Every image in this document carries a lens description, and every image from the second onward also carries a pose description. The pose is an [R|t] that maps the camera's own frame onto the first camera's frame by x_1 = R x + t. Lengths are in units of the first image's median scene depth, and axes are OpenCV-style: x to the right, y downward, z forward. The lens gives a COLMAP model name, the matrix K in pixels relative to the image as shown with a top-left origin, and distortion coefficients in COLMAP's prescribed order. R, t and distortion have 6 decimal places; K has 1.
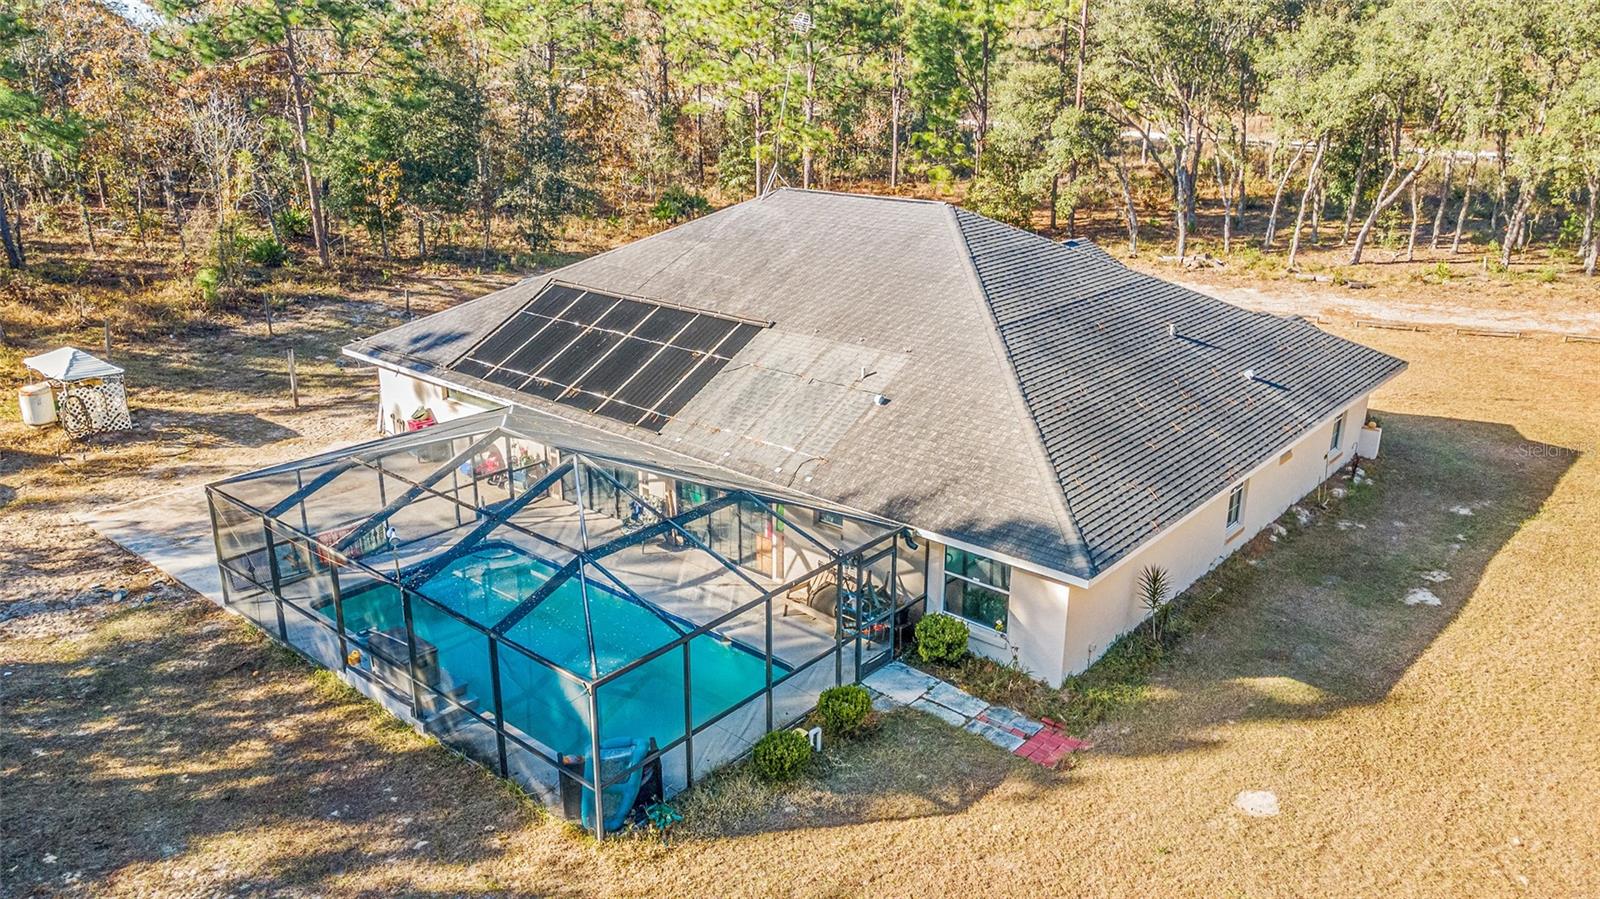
lens RADIAL K [[1162.8, 0, 796.0], [0, 1162.8, 445.7], [0, 0, 1]] dist [0.010924, 0.072302]
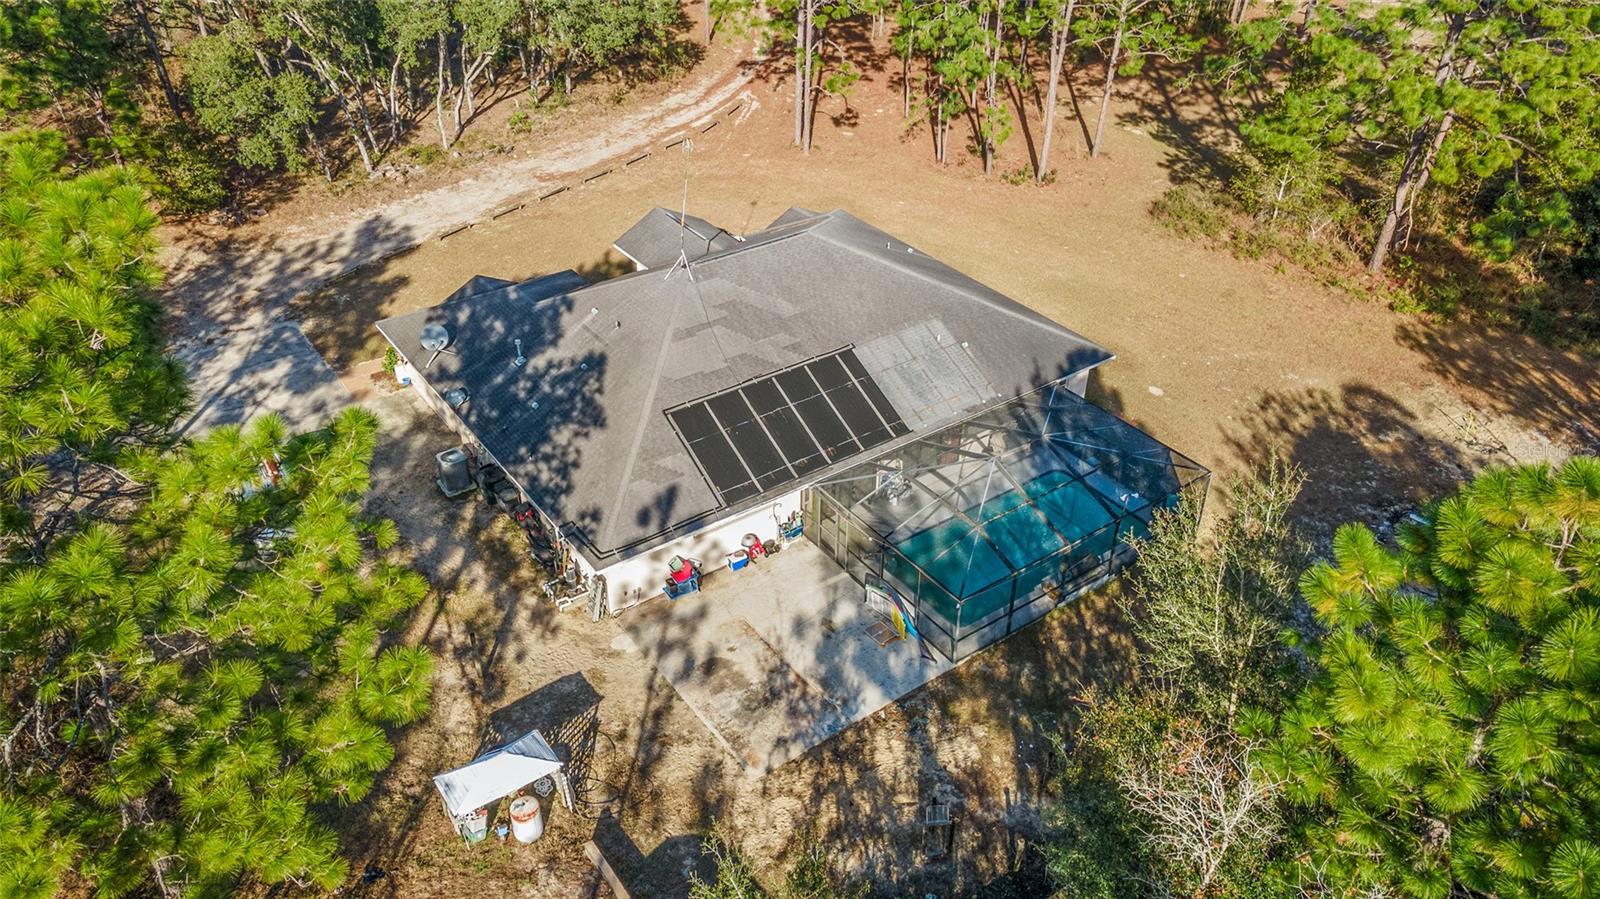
lens RADIAL K [[1104.7, 0, 800.0], [0, 1104.7, 449.5], [0, 0, 1]] dist [0.041212, 0.001507]
pose [[0.245369, -0.554335, 0.795303, -1.360256], [0.315741, 0.821347, 0.475075, -0.751161], [-0.916570, 0.134541, 0.376560, 0.540071]]
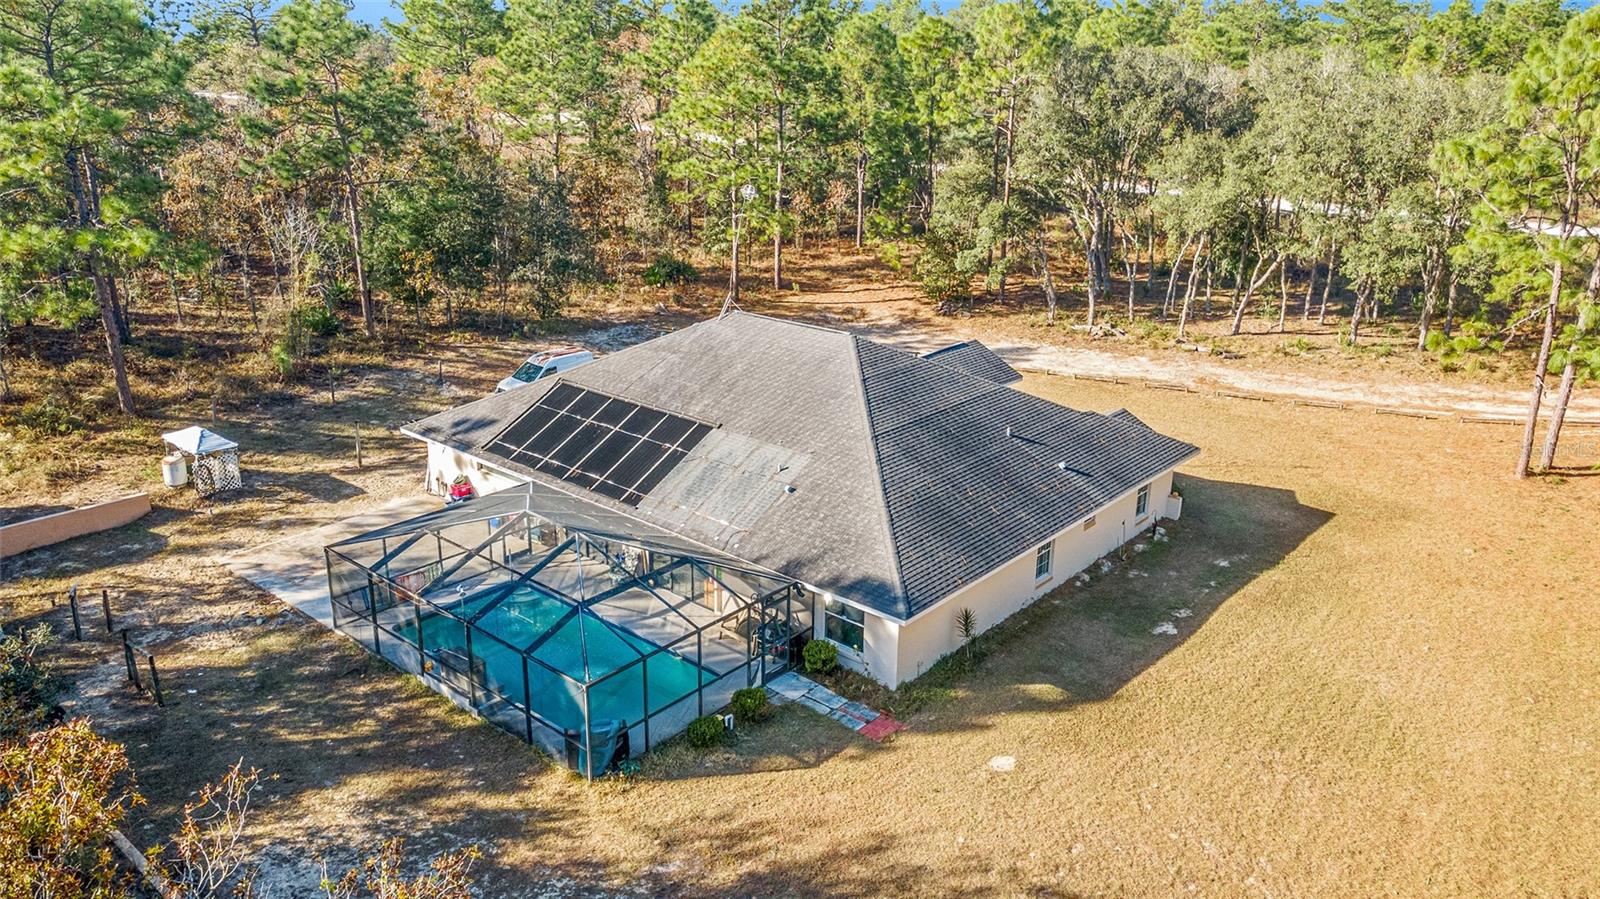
lens RADIAL K [[1151.8, 0, 791.8], [0, 1151.8, 449.1], [0, 0, 1]] dist [0.040325, 0.001114]
pose [[0.999963, 0.008371, -0.002217, 0.071433], [-0.008368, 0.999964, 0.001418, -0.082098], [0.002229, -0.001399, 0.999997, -0.386971]]
